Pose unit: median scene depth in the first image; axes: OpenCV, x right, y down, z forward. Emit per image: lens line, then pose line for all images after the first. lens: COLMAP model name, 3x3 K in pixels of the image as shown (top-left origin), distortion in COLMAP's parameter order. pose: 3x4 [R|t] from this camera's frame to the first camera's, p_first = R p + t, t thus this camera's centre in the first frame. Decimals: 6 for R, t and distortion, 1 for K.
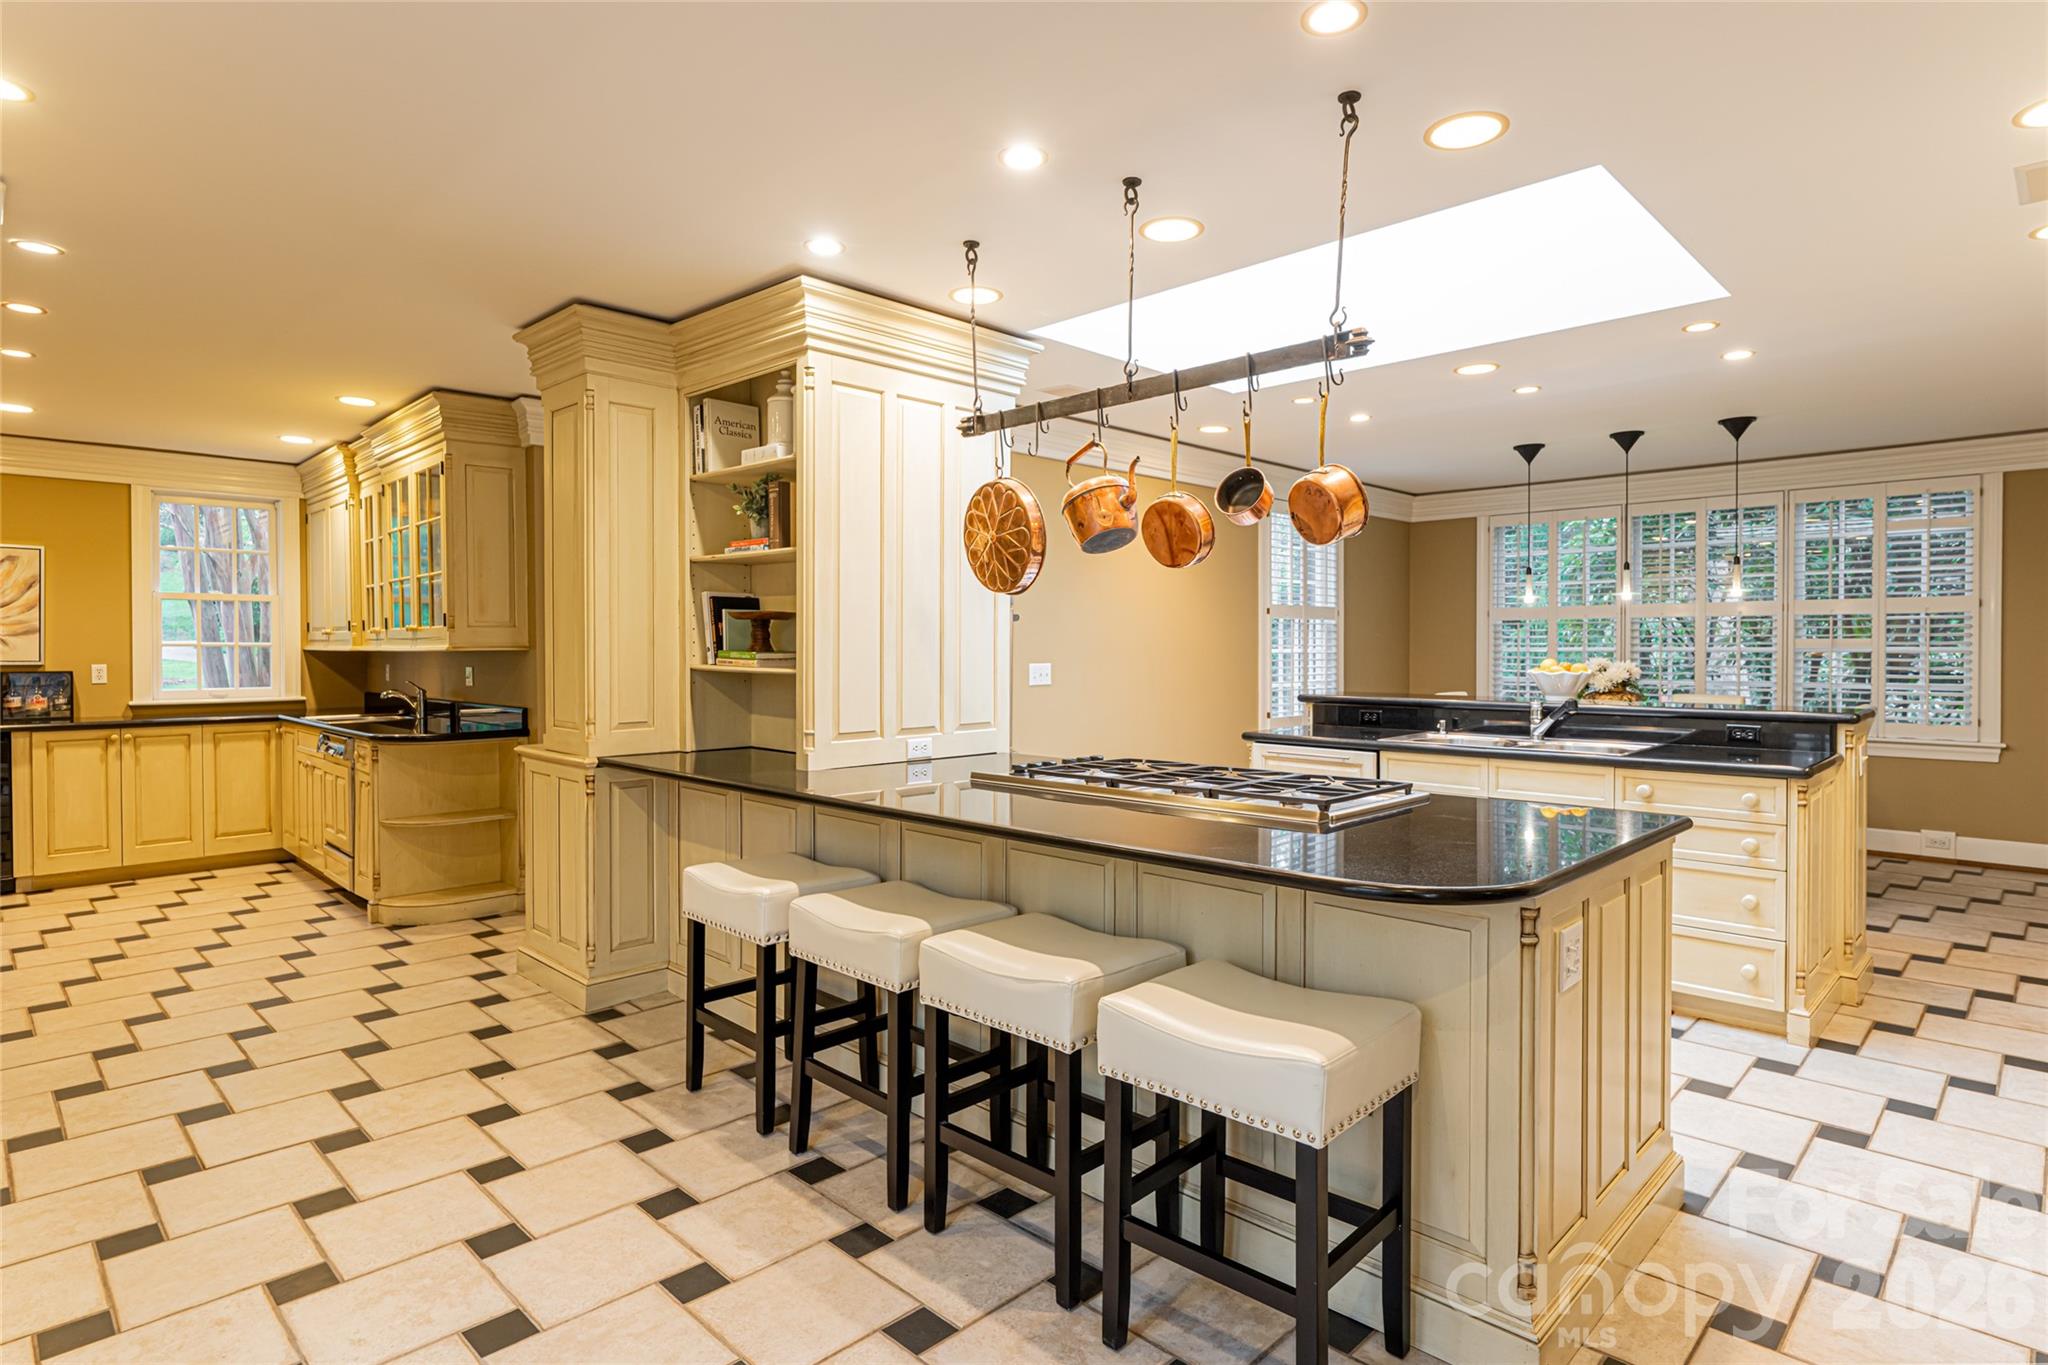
lens RADIAL K [[1076.8, 0, 1041.9], [0, 1076.8, 657.8], [0, 0, 1]] dist [-0.000267, 0.001681]
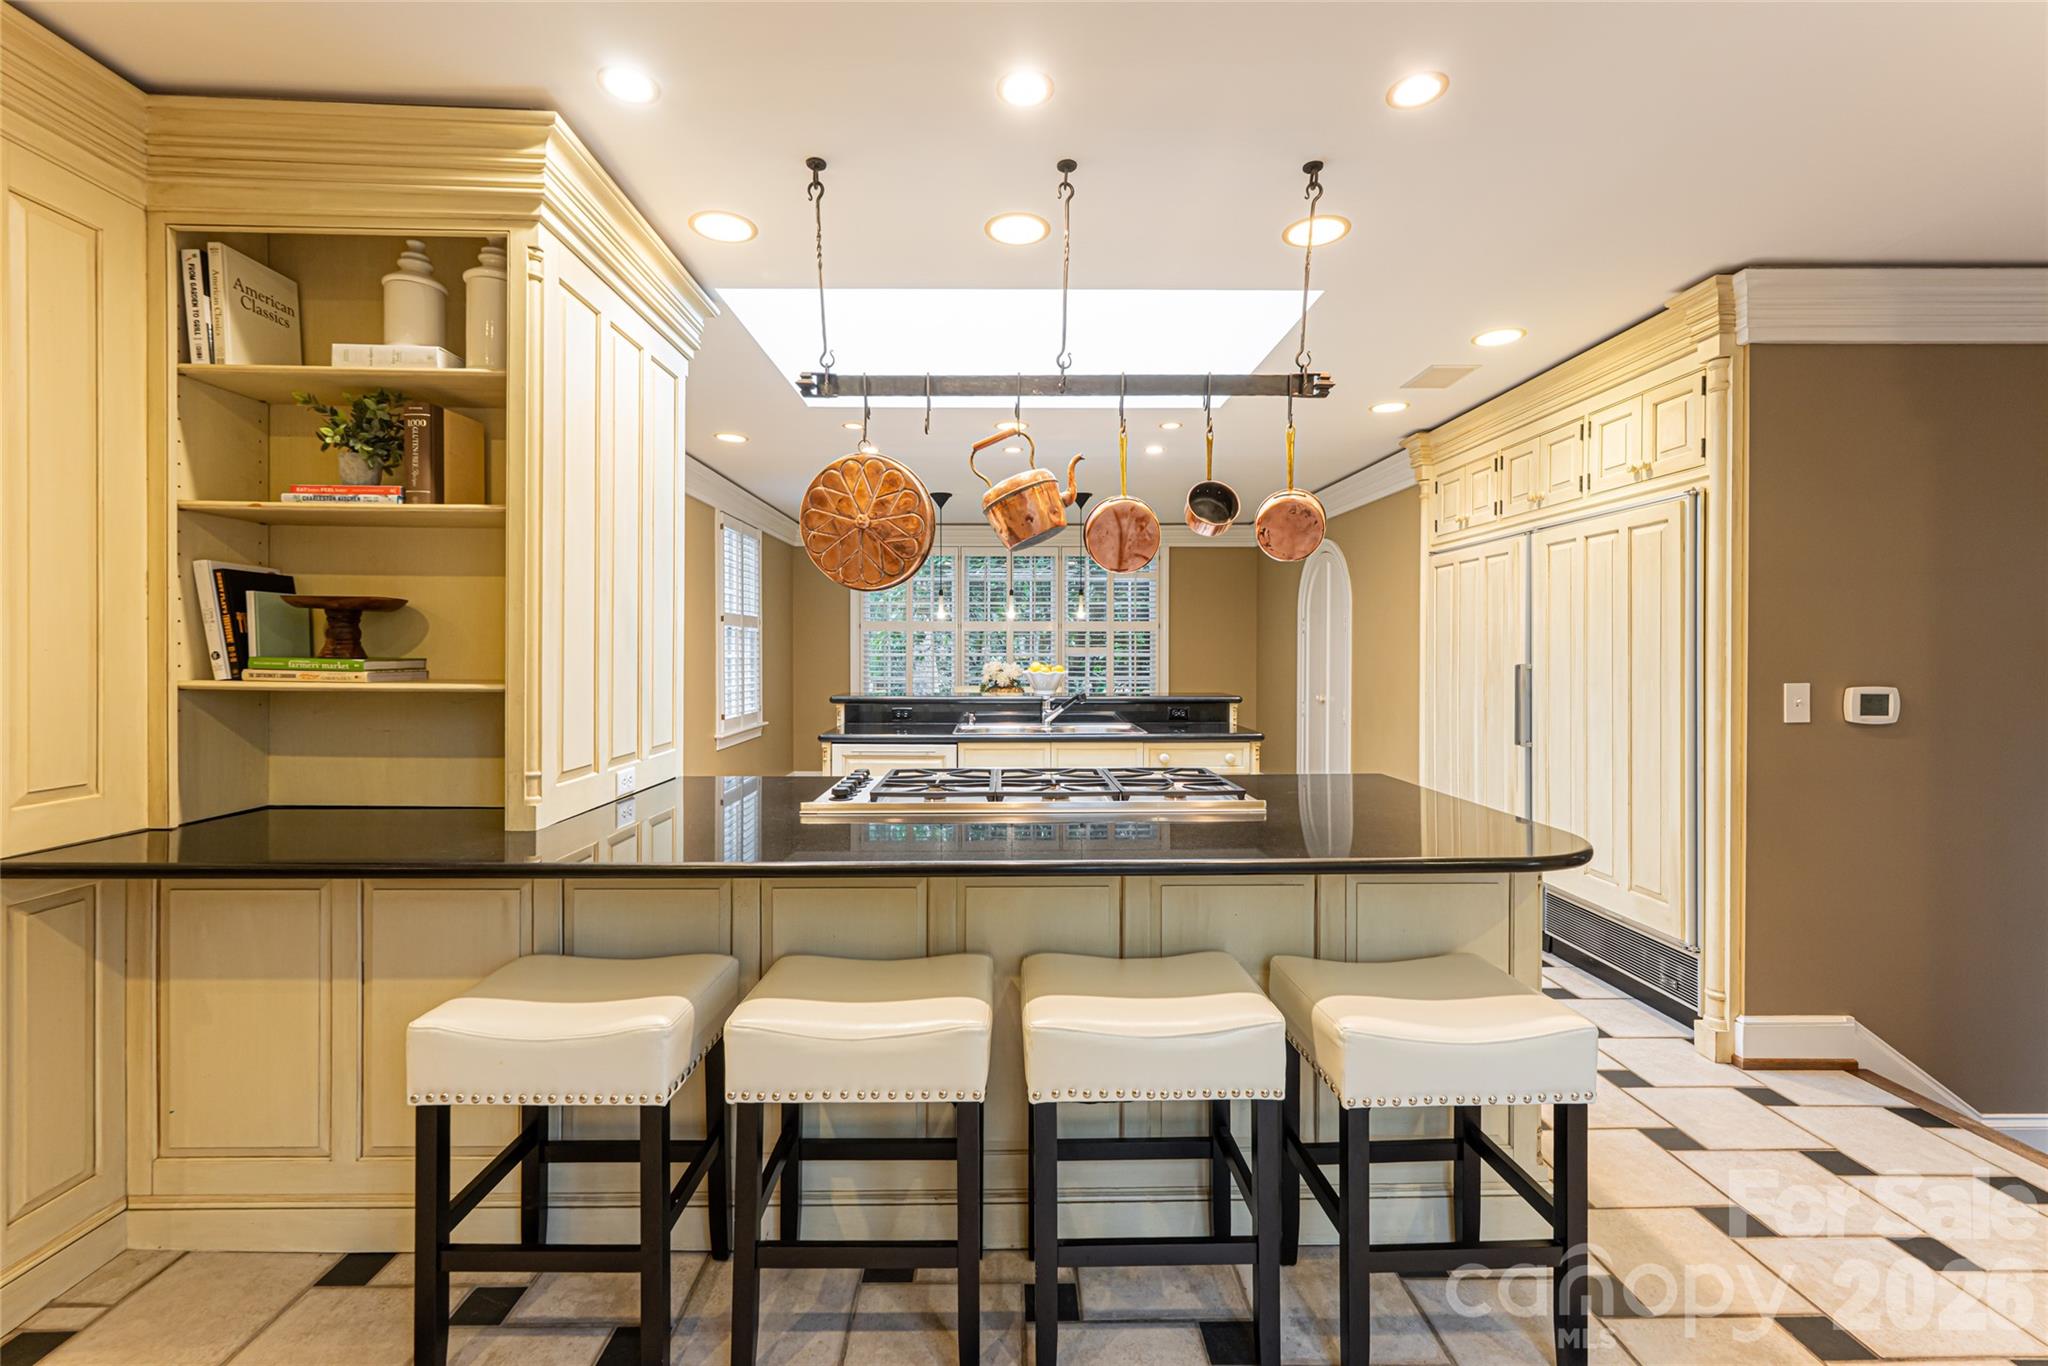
lens RADIAL K [[870.3, 0, 1018.4], [0, 870.3, 664.8], [0, 0, 1]] dist [-0.007596, 0.002296]
pose [[0.707565, -0.008297, 0.706599, -0.340710], [0.004793, 0.999964, 0.006941, -0.003493], [-0.706632, -0.001525, 0.707580, 0.334848]]
